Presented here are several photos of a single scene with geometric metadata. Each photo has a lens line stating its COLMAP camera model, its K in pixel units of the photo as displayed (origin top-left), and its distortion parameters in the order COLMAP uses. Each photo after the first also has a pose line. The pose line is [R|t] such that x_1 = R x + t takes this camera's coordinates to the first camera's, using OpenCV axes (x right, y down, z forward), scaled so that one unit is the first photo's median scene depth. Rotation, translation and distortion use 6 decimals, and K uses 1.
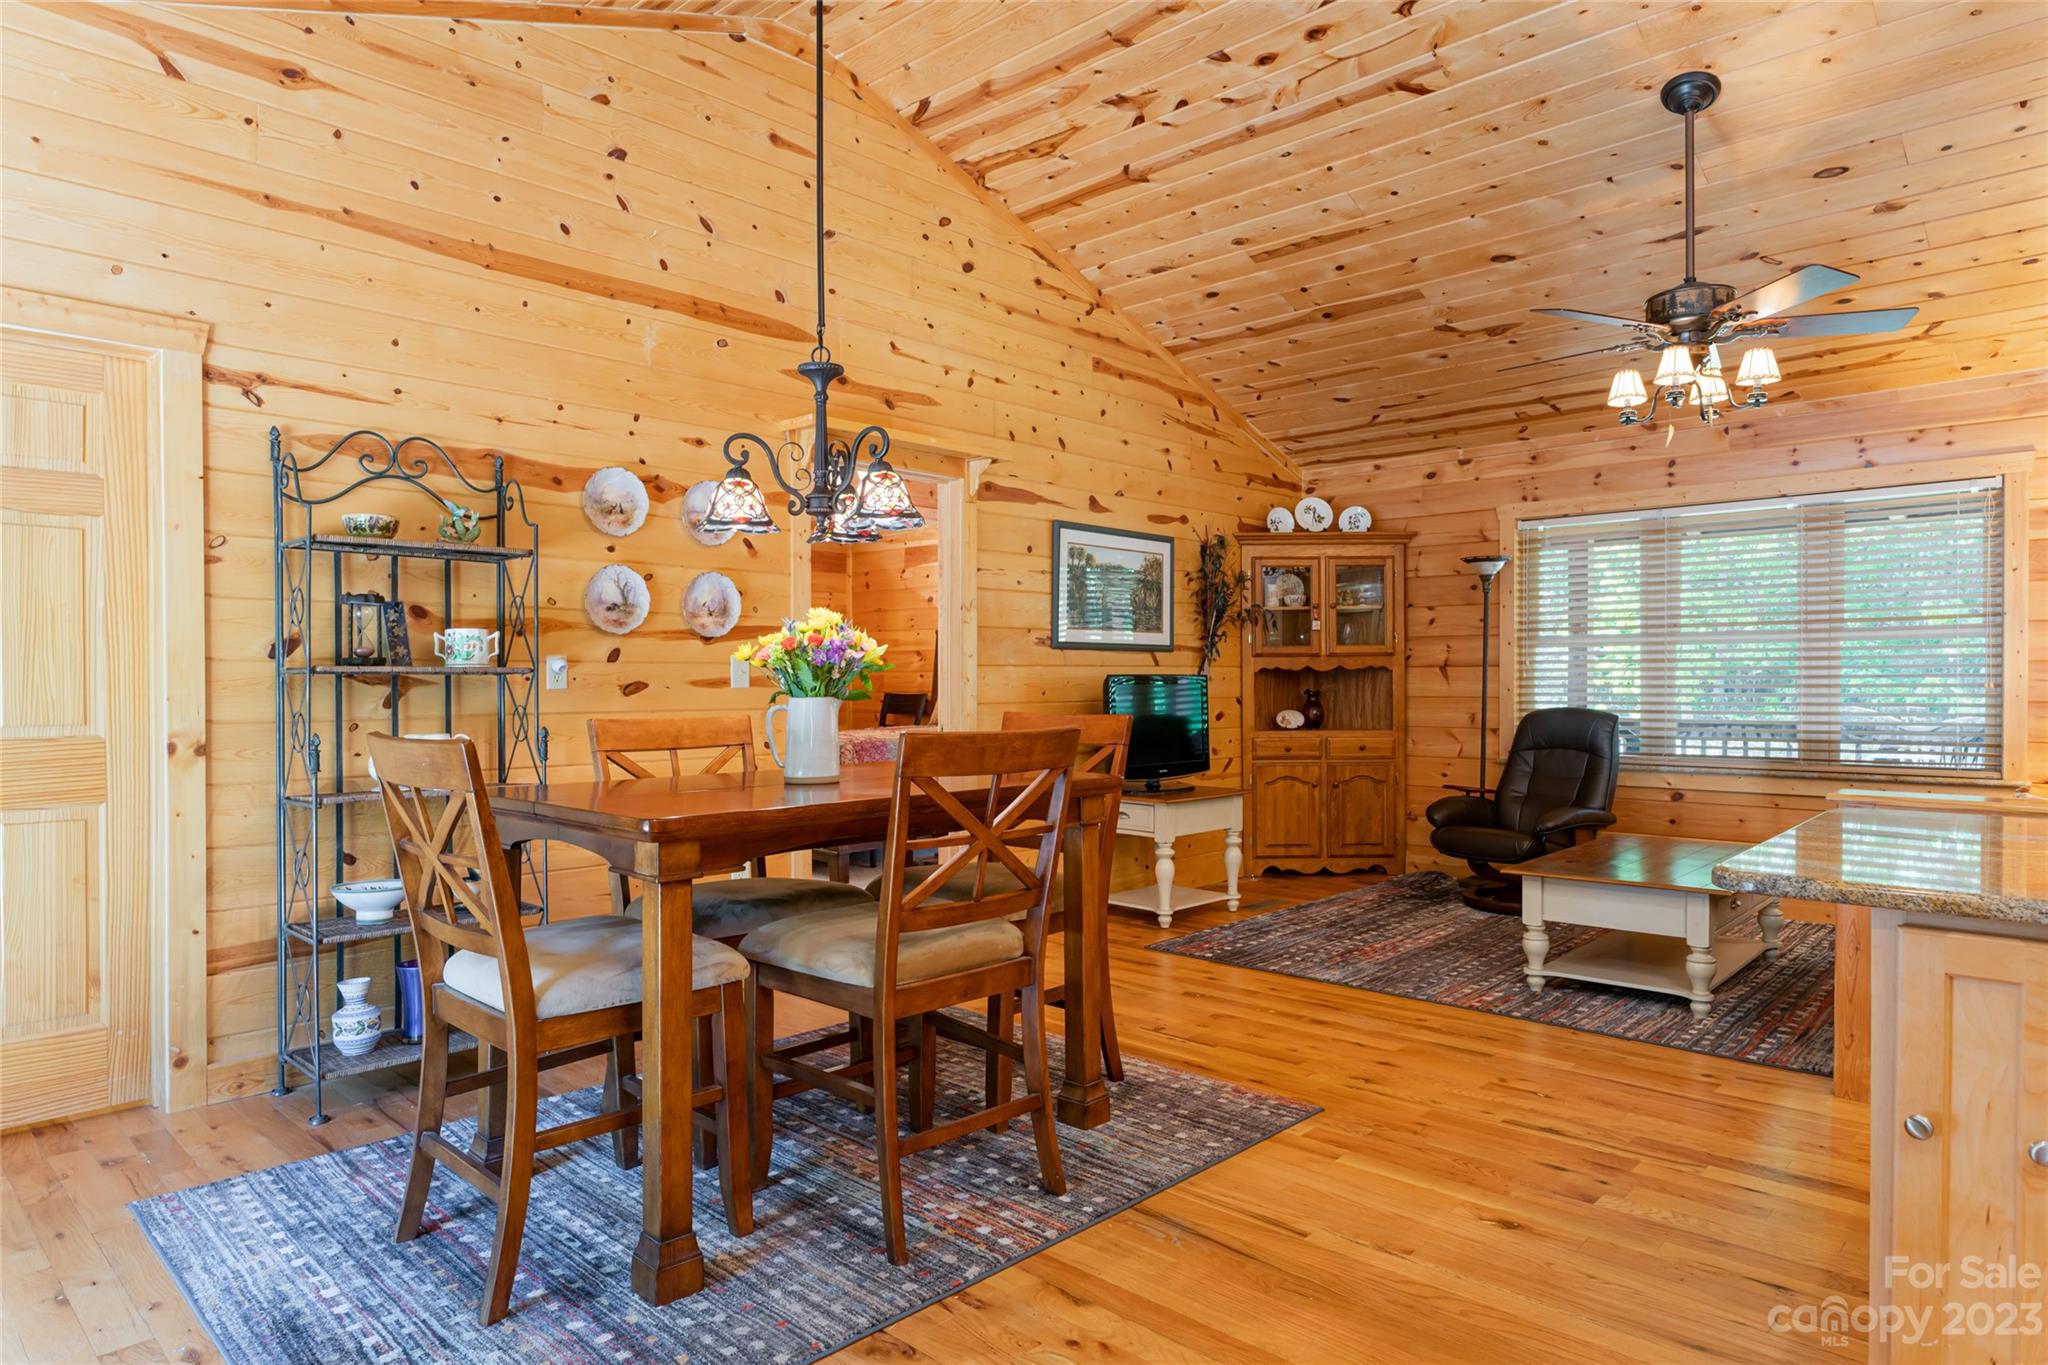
lens RADIAL K [[1217.4, 0, 1024.0], [0, 1217.4, 682.5], [0, 0, 1]] dist [-0.003709, -0.000593]
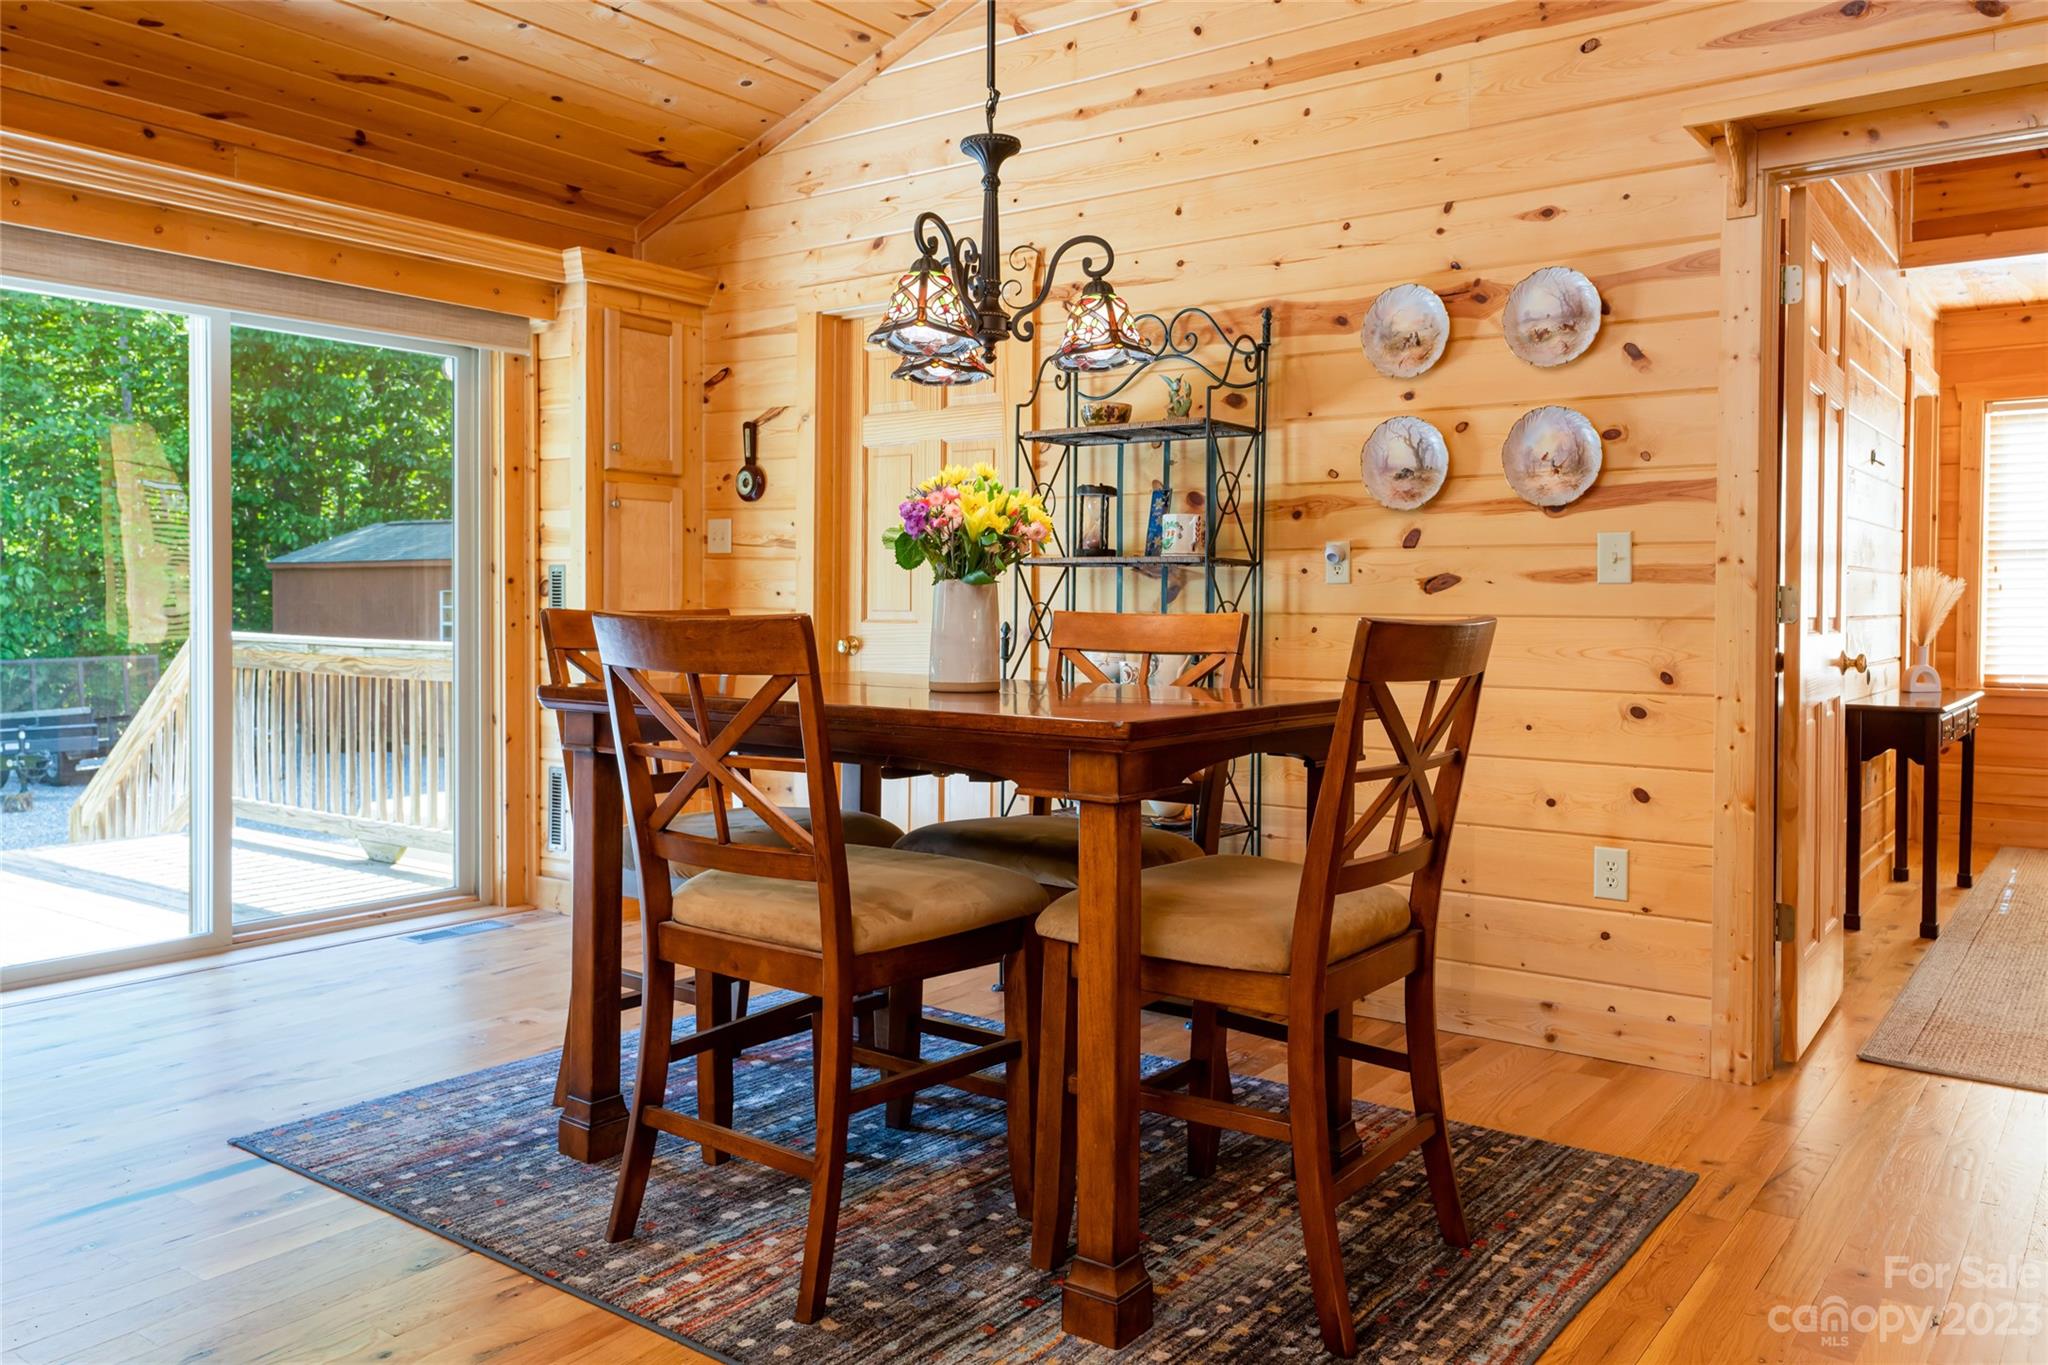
lens RADIAL K [[1524.9, 0, 1025.2], [0, 1524.9, 611.3], [0, 0, 1]] dist [0.034866, -0.001680]
pose [[0.121354, 0.011405, -0.992544, 0.612229], [-0.010211, 0.999895, 0.010241, 0.016171], [0.992557, 0.008892, 0.121457, 0.711357]]
